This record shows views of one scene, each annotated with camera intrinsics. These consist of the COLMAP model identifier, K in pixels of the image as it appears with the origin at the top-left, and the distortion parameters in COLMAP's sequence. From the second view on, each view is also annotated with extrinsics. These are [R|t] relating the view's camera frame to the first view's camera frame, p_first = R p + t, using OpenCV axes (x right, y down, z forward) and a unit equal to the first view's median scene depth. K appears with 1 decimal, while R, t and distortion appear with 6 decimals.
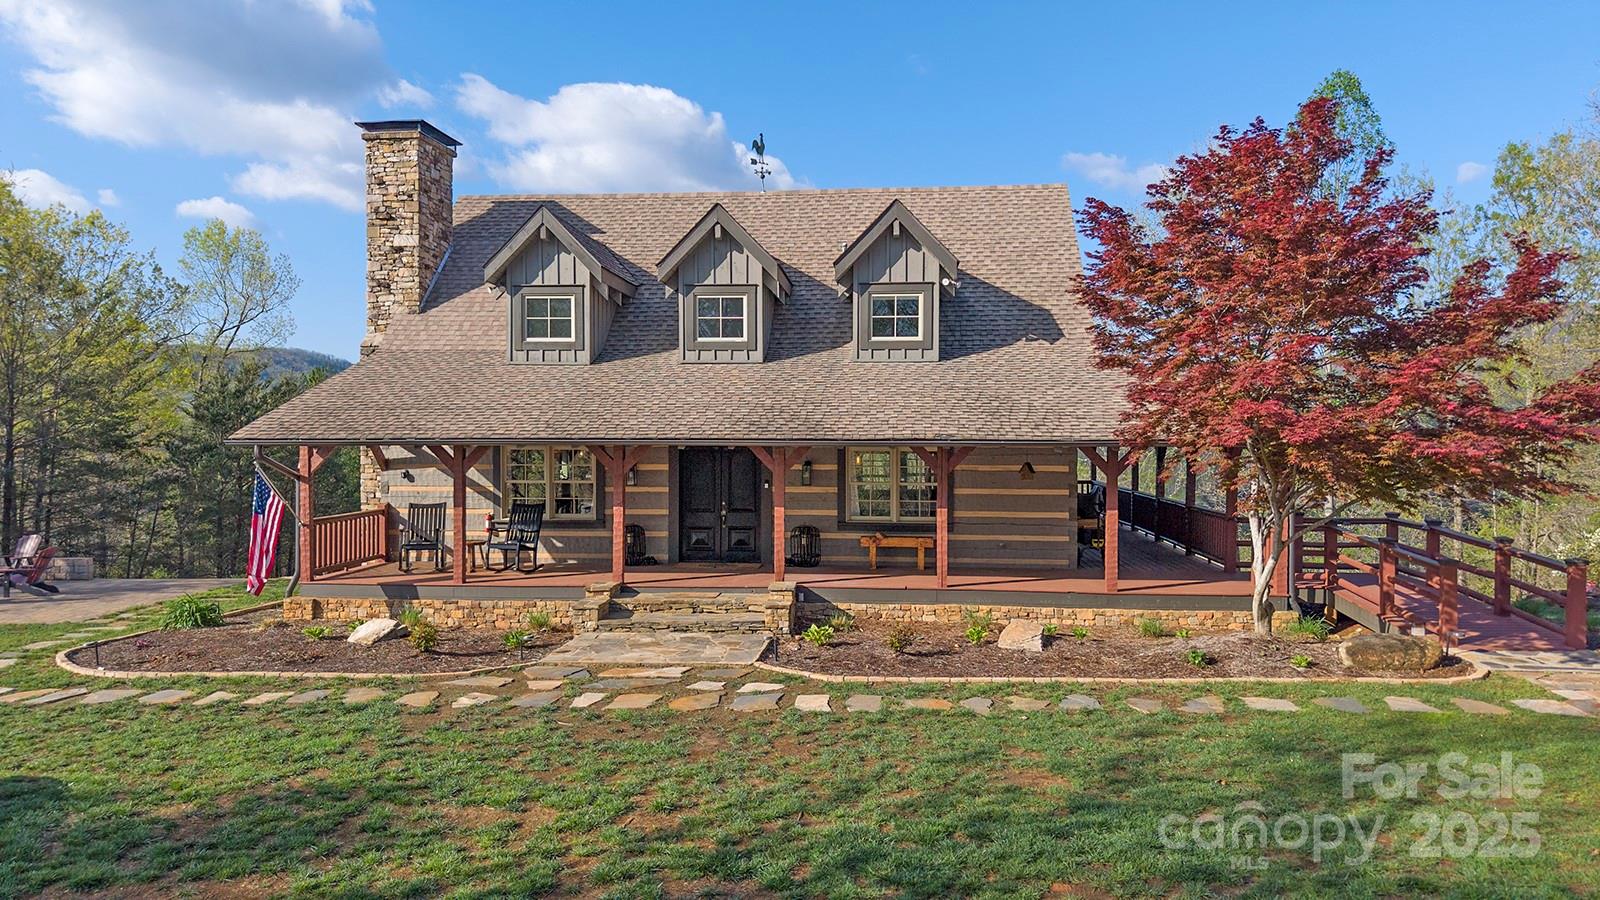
lens RADIAL K [[1061.7, 0, 794.1], [0, 1061.7, 440.0], [0, 0, 1]] dist [0.072155, -0.082512]
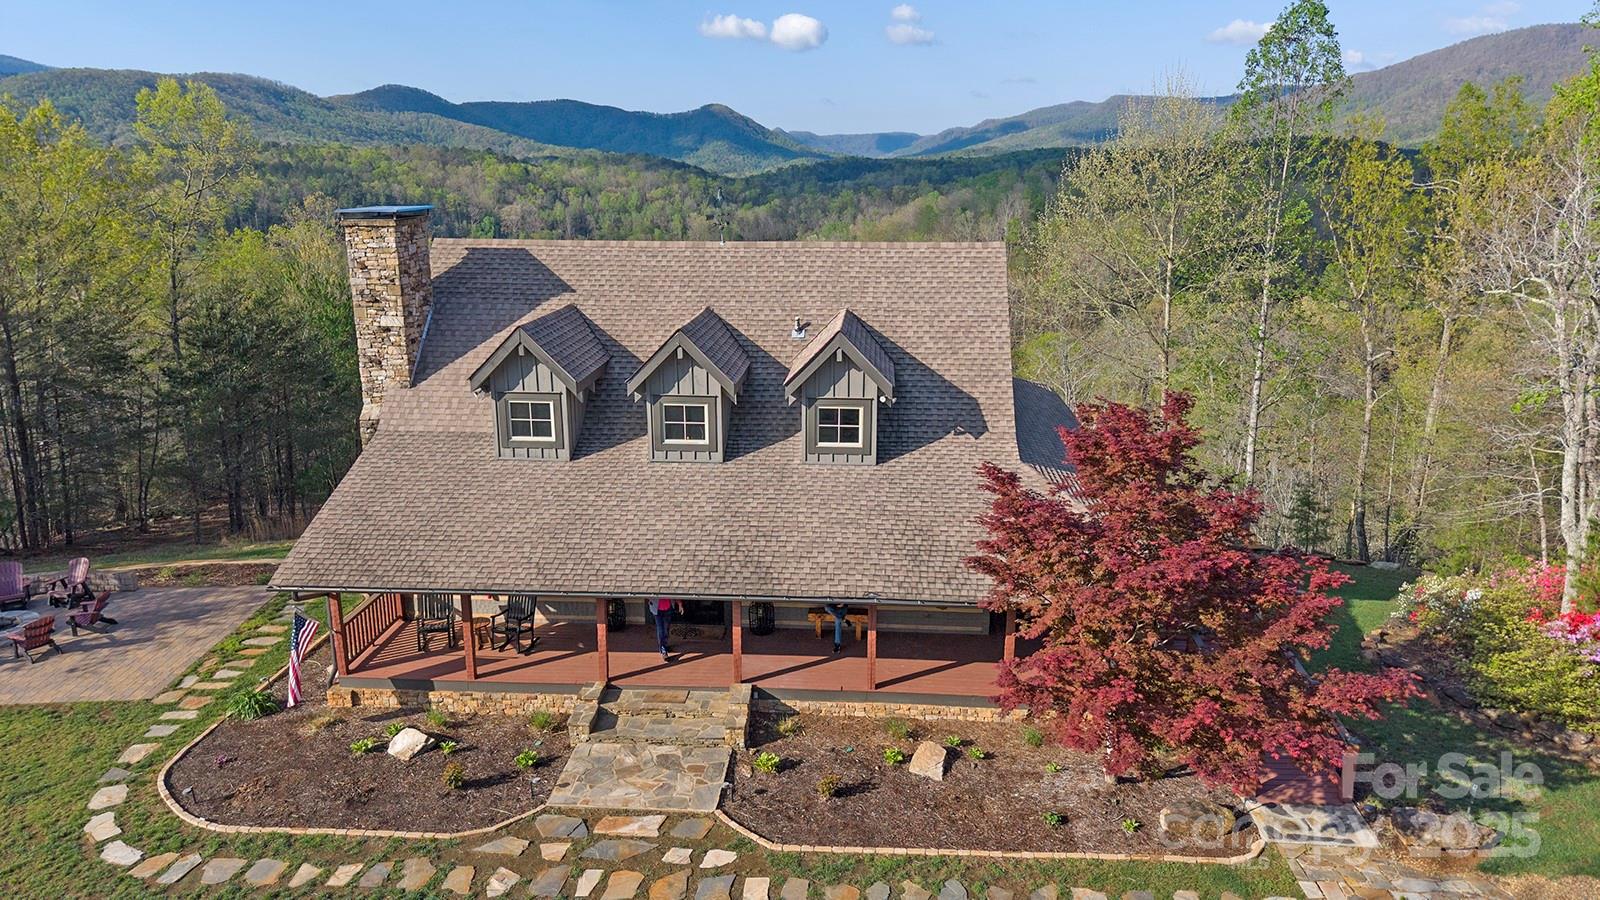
lens RADIAL K [[1061.7, 0, 794.1], [0, 1061.7, 440.0], [0, 0, 1]] dist [0.072155, -0.082512]
pose [[0.999790, -0.009516, 0.018172, 0.026259], [0.004842, 0.970325, 0.241755, -0.365161], [-0.019933, -0.241616, 0.970167, -0.098010]]
